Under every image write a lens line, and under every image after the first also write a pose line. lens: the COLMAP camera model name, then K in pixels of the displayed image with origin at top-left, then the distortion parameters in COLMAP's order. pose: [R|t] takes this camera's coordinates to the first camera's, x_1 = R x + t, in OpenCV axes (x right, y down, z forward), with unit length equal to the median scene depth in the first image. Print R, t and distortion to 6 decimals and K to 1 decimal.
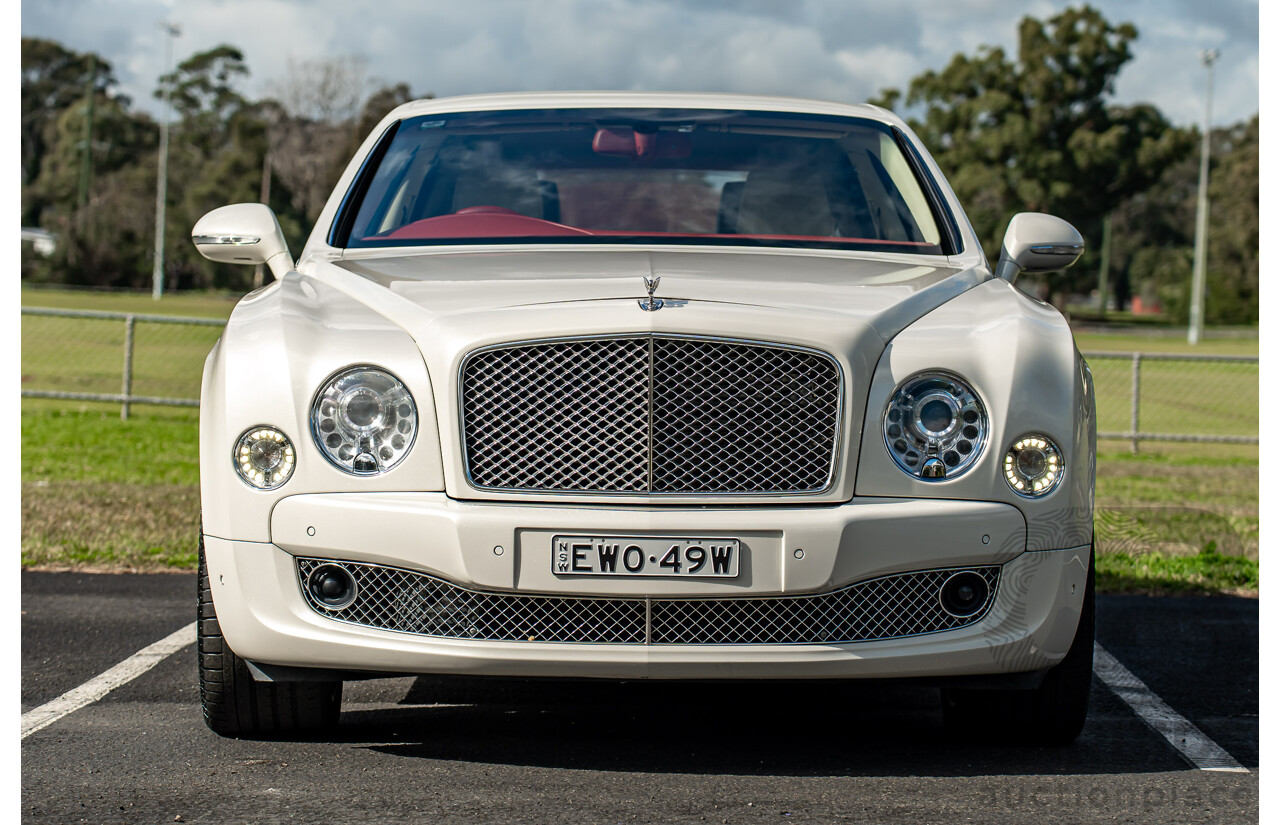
lens RADIAL K [[3956.9, 0, 623.3], [0, 3956.9, 444.3], [0, 0, 1]] dist [0.660451, 0.671541]
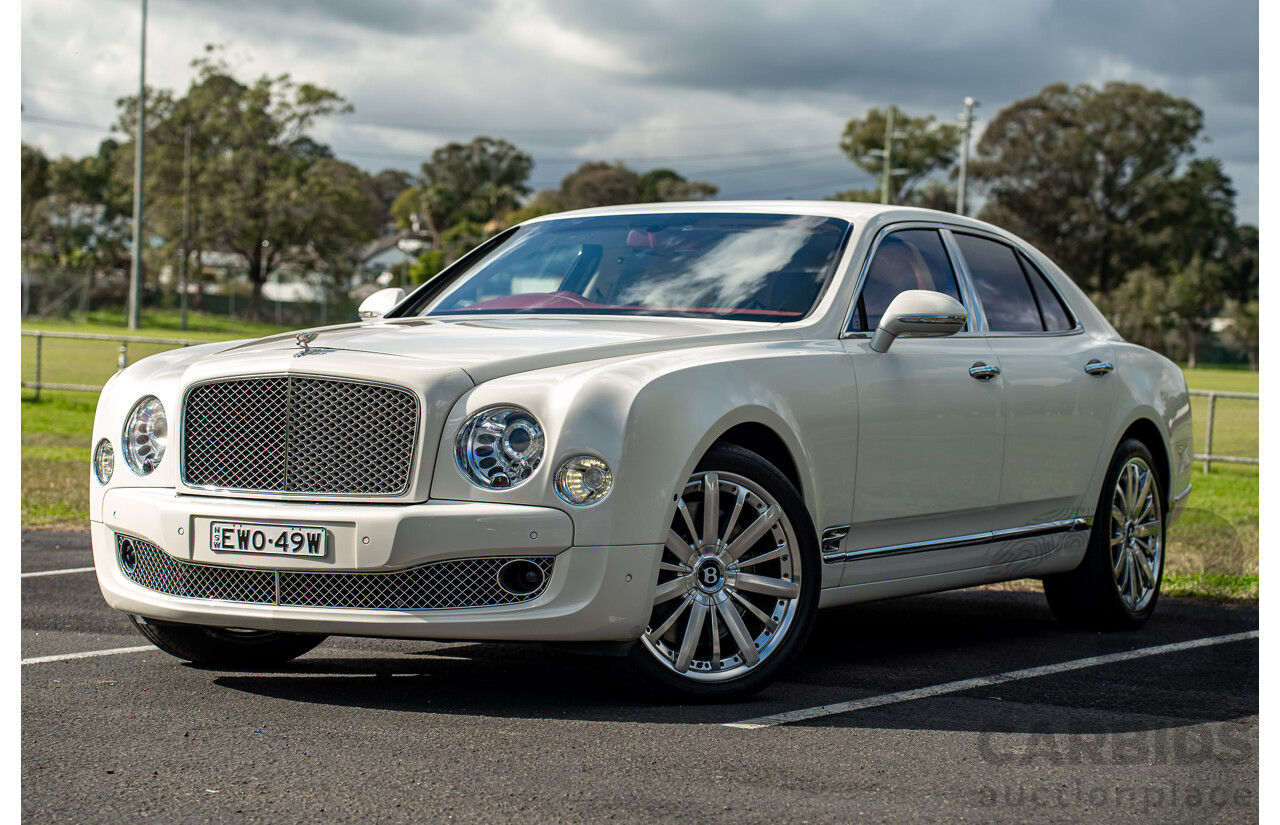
lens RADIAL K [[2919.9, 0, 575.5], [0, 2919.9, 444.5], [0, 0, 1]] dist [0.789954, -0.357125]
pose [[0.865556, 0.018075, -0.500487, 0.577462], [-0.027840, 0.999540, -0.012048, 0.005354], [0.500038, 0.024362, 0.865660, 0.181414]]
